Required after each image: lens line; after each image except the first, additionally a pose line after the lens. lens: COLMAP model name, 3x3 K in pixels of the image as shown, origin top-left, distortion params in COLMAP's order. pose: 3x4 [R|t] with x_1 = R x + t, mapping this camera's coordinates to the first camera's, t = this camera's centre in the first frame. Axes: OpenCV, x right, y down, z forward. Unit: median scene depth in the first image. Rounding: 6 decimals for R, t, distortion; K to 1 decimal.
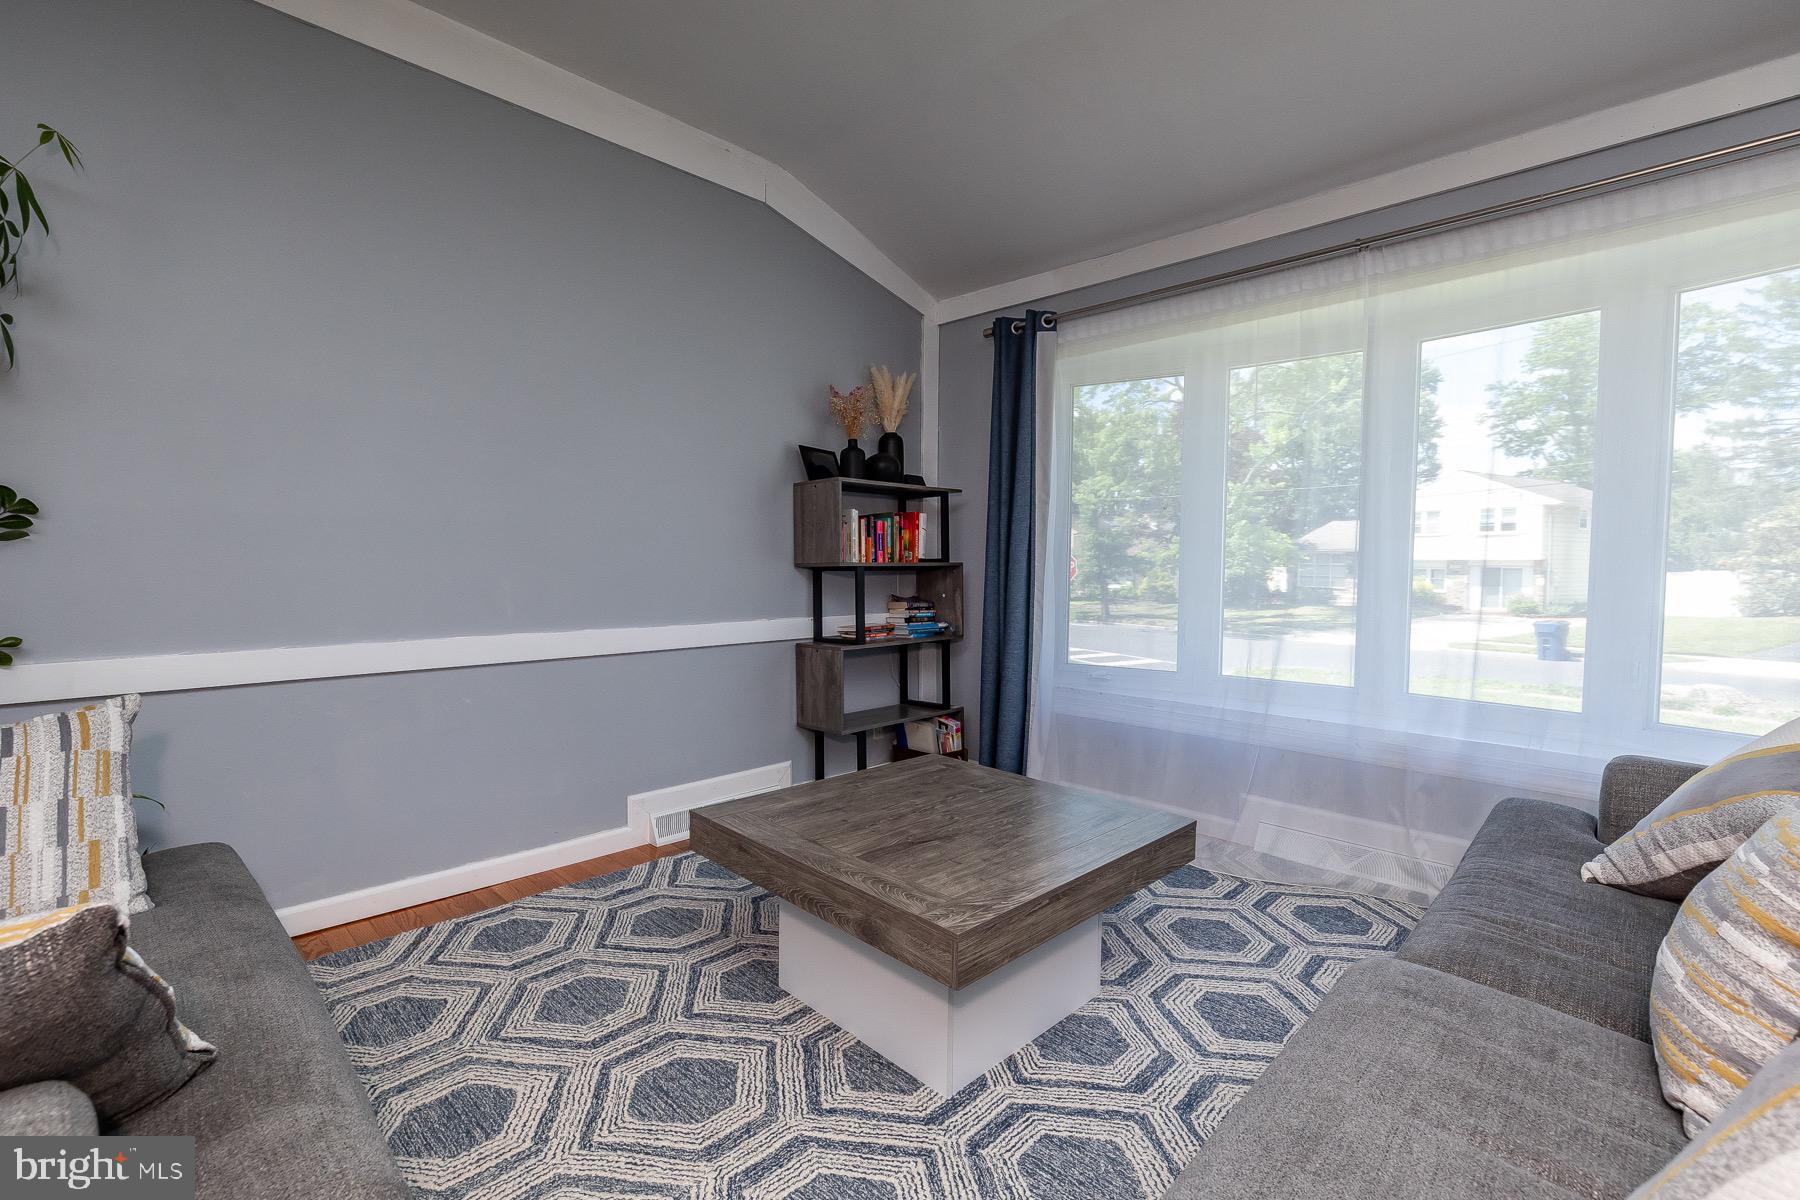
lens RADIAL K [[781.8, 0, 900.2], [0, 781.8, 592.4], [0, 0, 1]] dist [-0.000825, -0.000042]
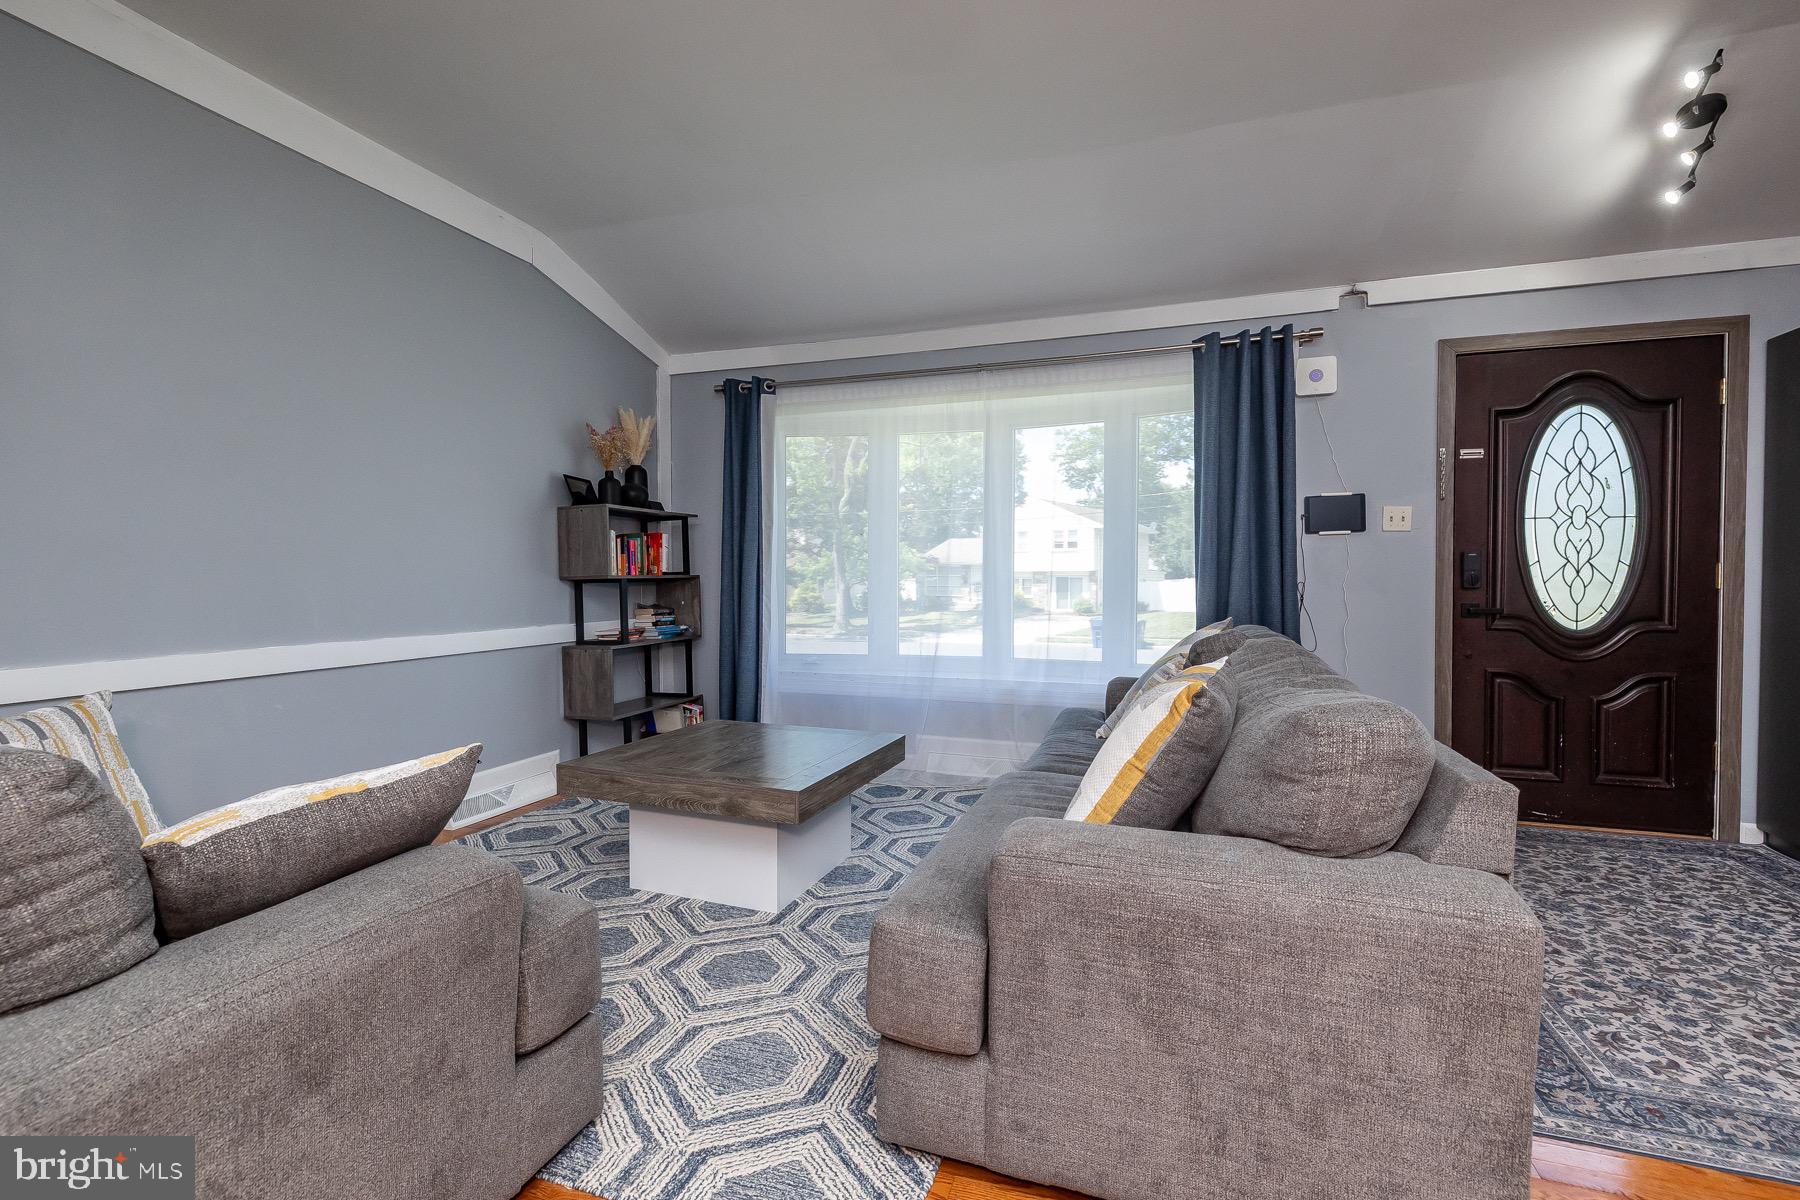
lens RADIAL K [[816.6, 0, 890.0], [0, 816.6, 594.8], [0, 0, 1]] dist [0.003059, -0.000390]
pose [[0.905927, -0.017220, 0.423084, -0.200002], [0.023659, 0.999670, -0.009972, 0.012655], [-0.422773, 0.019044, 0.906035, -0.286592]]
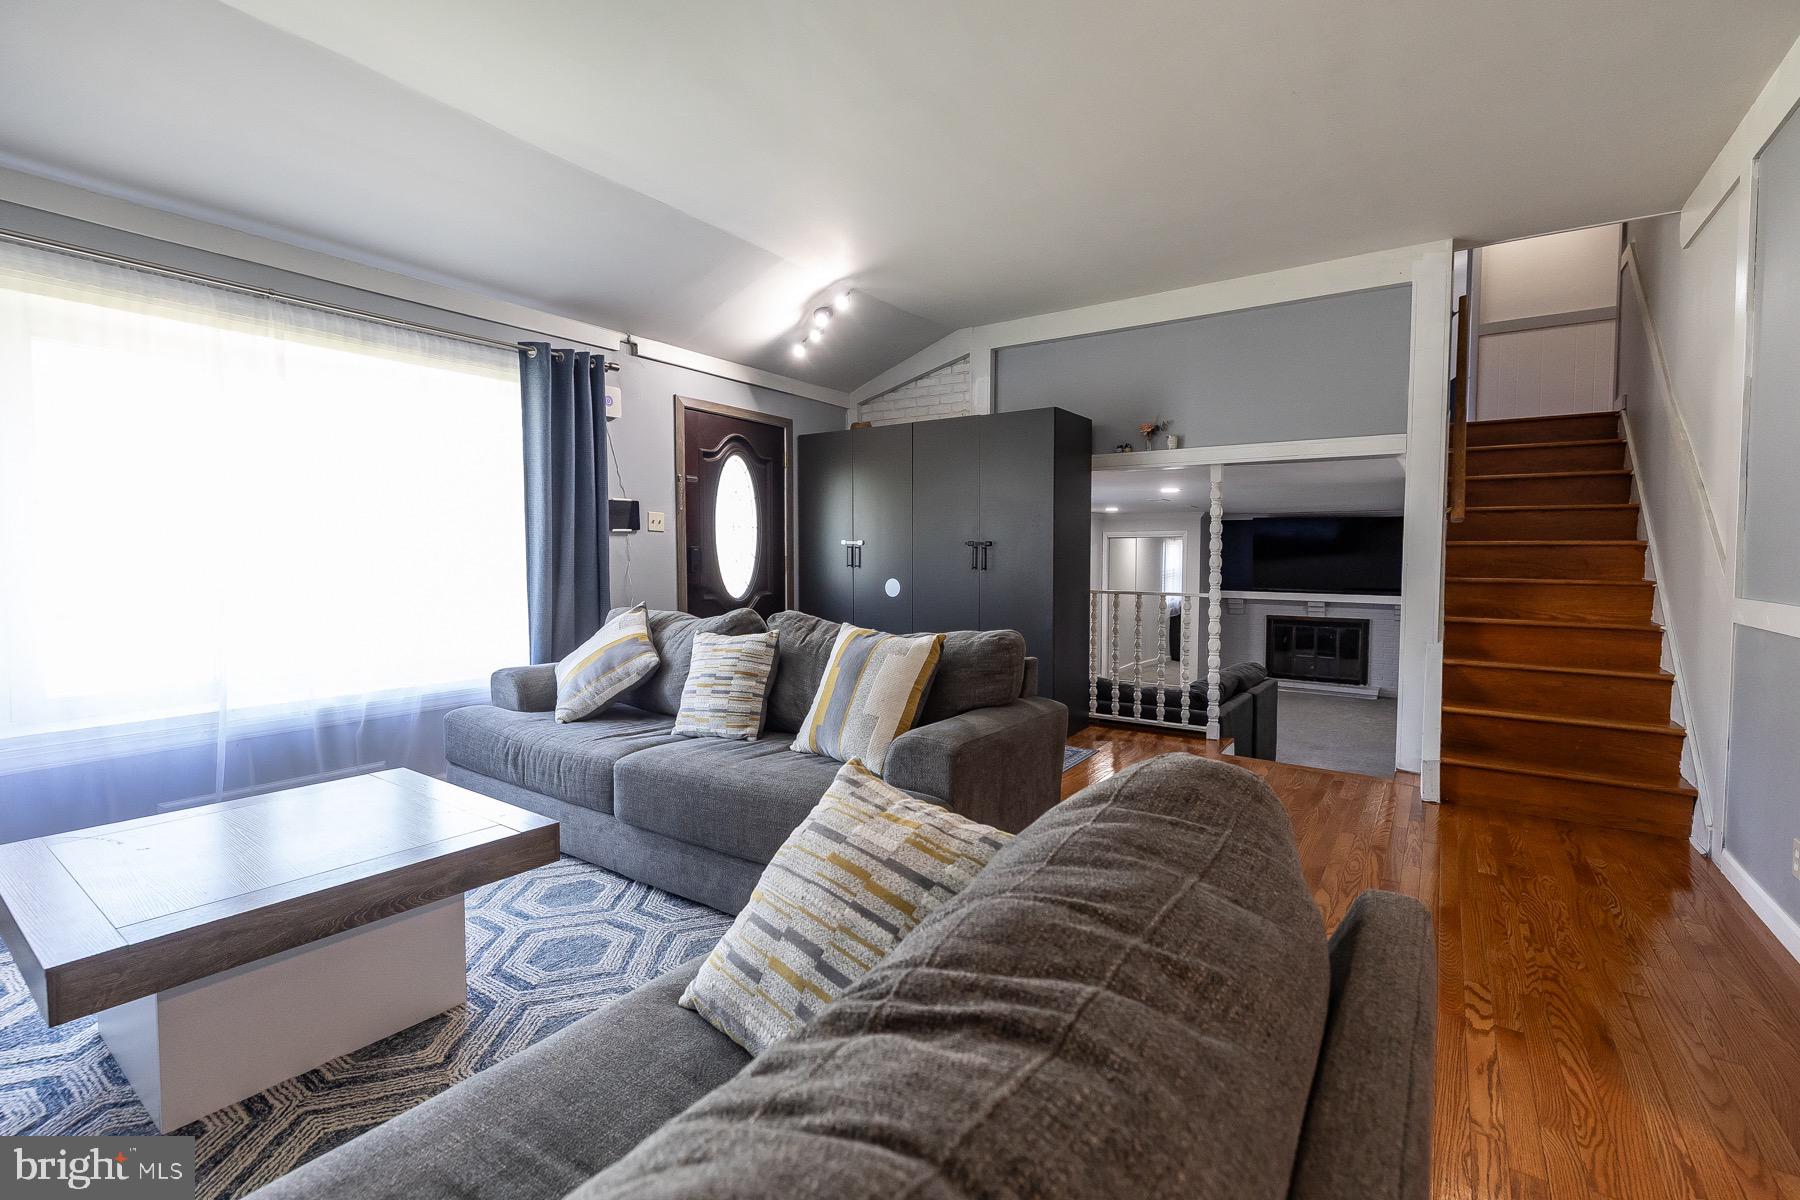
lens RADIAL K [[781.8, 0, 900.2], [0, 781.8, 592.4], [0, 0, 1]] dist [-0.000825, -0.000042]
pose [[-0.176004, -0.053679, 0.982925, -0.595822], [0.034682, 0.997554, 0.060688, -0.025820], [-0.983778, 0.044771, -0.173712, 0.241570]]
